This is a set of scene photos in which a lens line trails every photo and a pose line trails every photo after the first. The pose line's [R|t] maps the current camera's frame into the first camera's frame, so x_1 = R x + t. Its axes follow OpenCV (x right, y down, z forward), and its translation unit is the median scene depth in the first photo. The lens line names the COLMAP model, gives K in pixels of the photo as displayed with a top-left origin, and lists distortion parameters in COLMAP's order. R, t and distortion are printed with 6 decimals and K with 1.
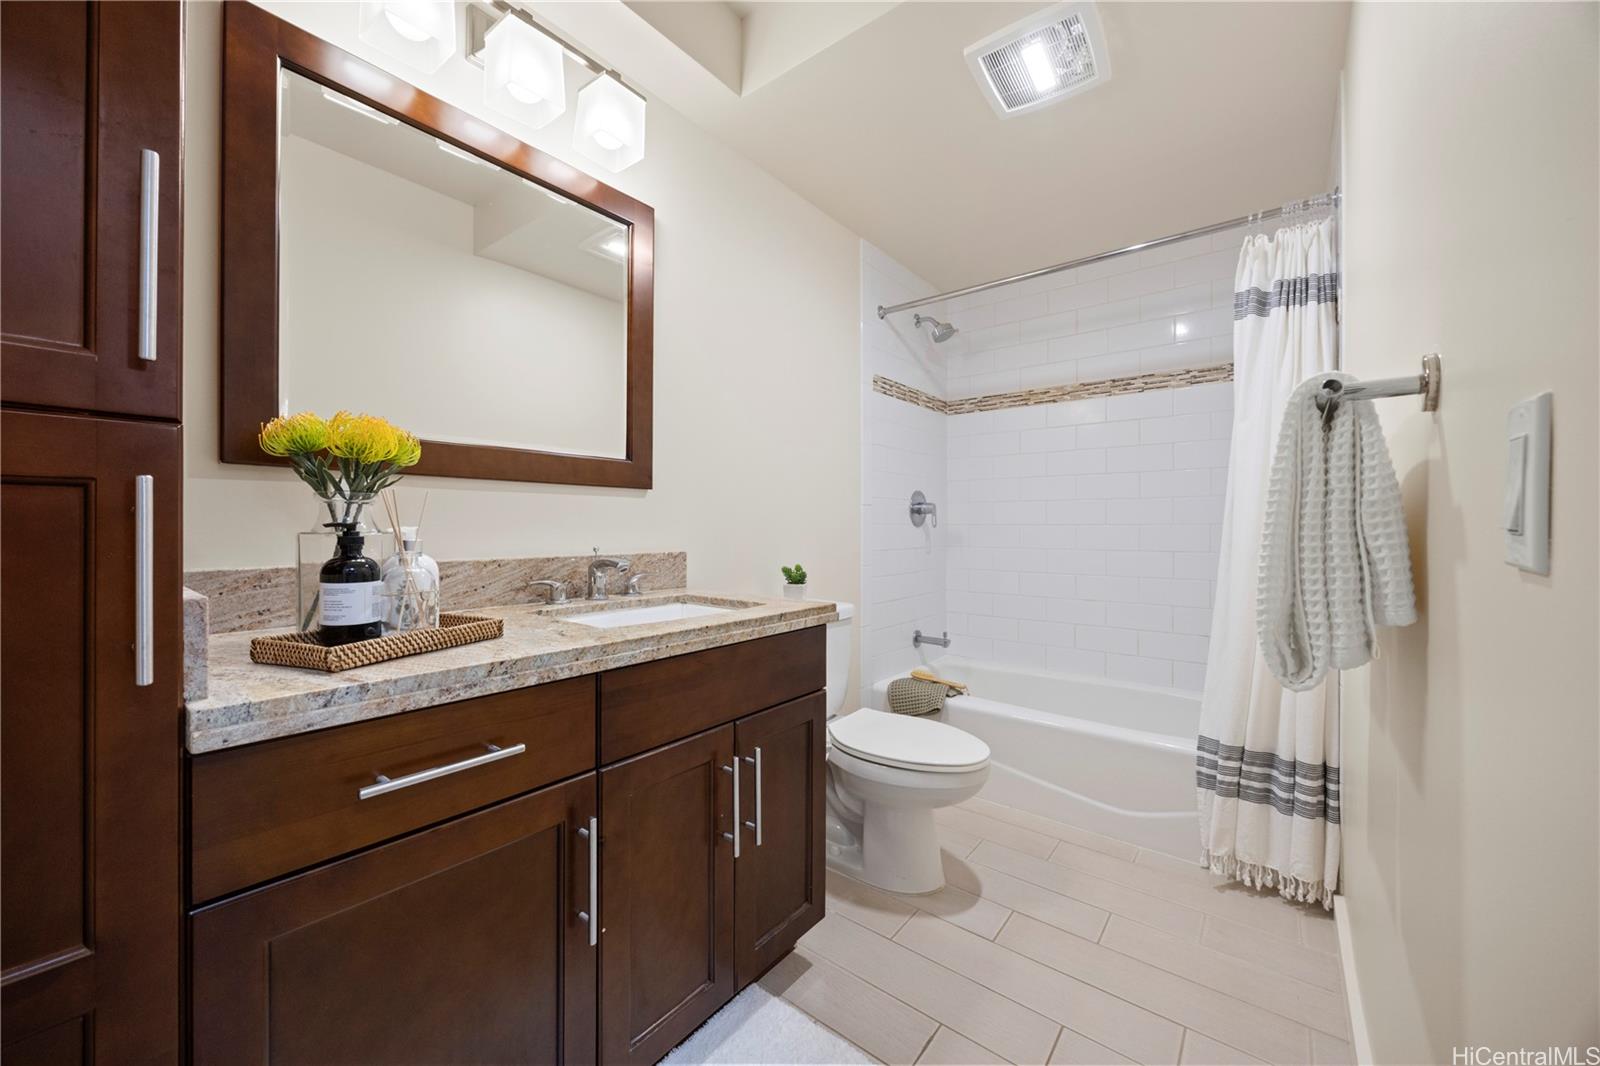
lens RADIAL K [[603.8, 0, 804.0], [0, 603.8, 531.0], [0, 0, 1]] dist [-0.002615, -0.000139]
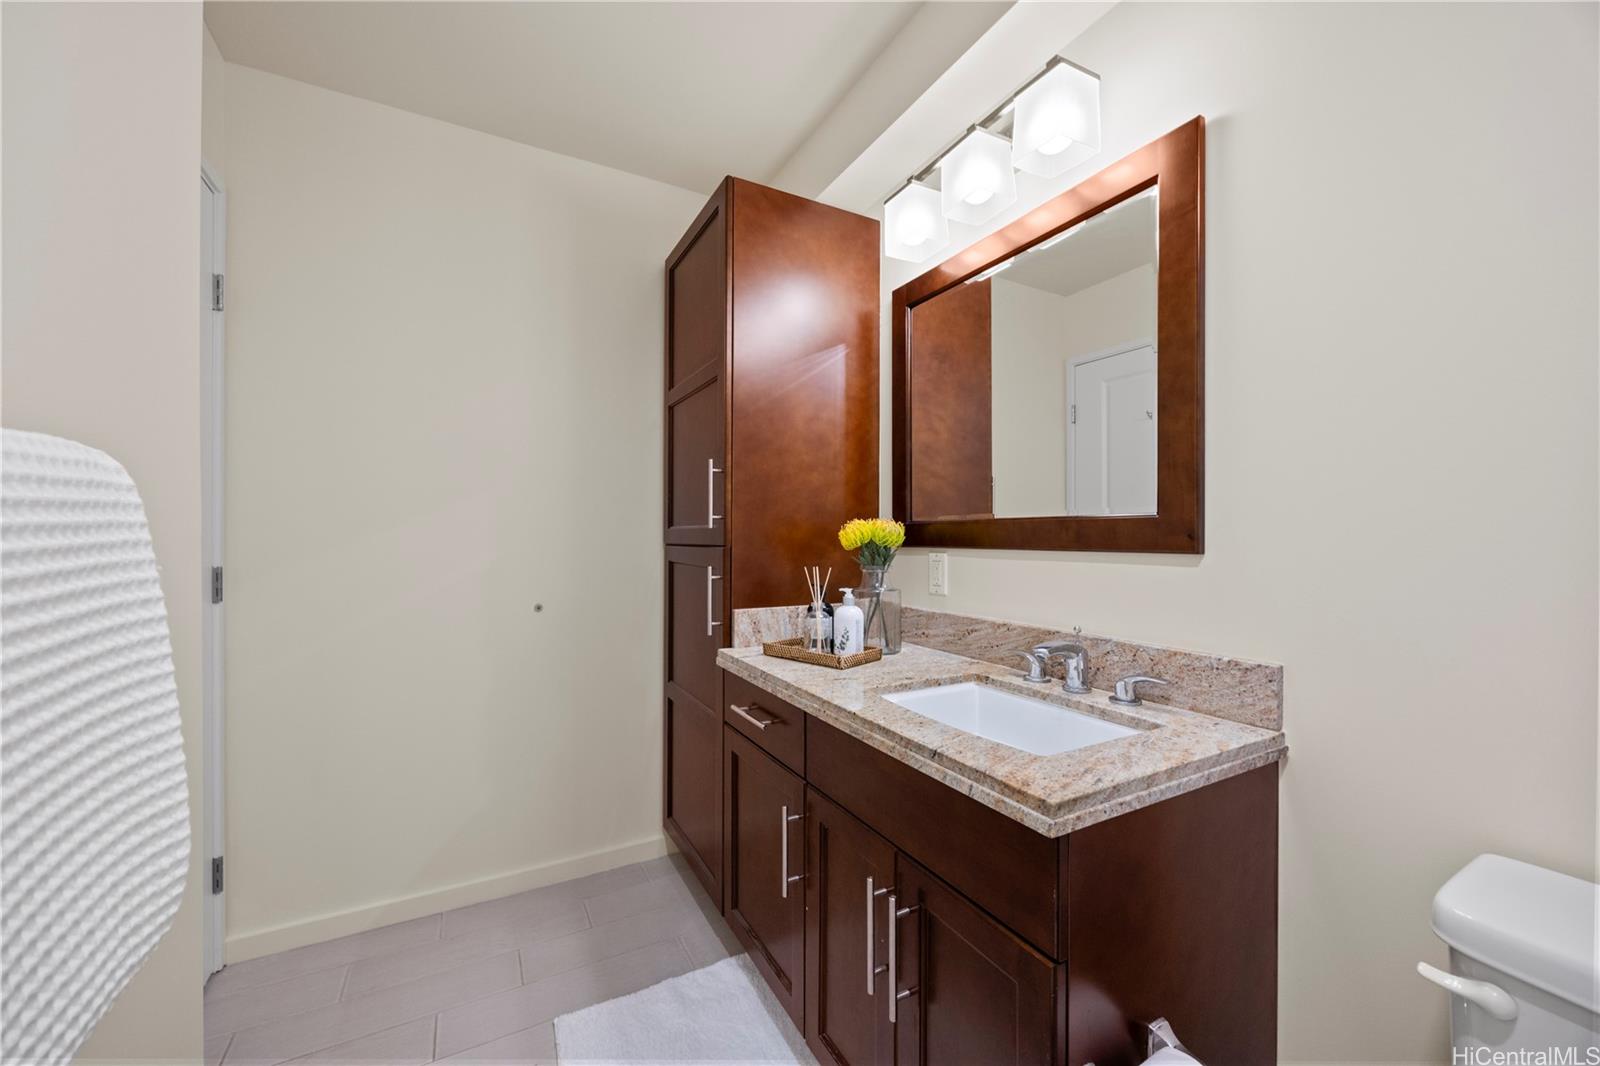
lens RADIAL K [[603.8, 0, 802.2], [0, 603.8, 531.8], [0, 0, 1]] dist [-0.002615, -0.000139]
pose [[-0.374705, -0.013776, -0.927042, 0.647743], [-0.017654, 0.999814, -0.007722, -0.104098], [0.926976, 0.013472, -0.374879, 1.074898]]
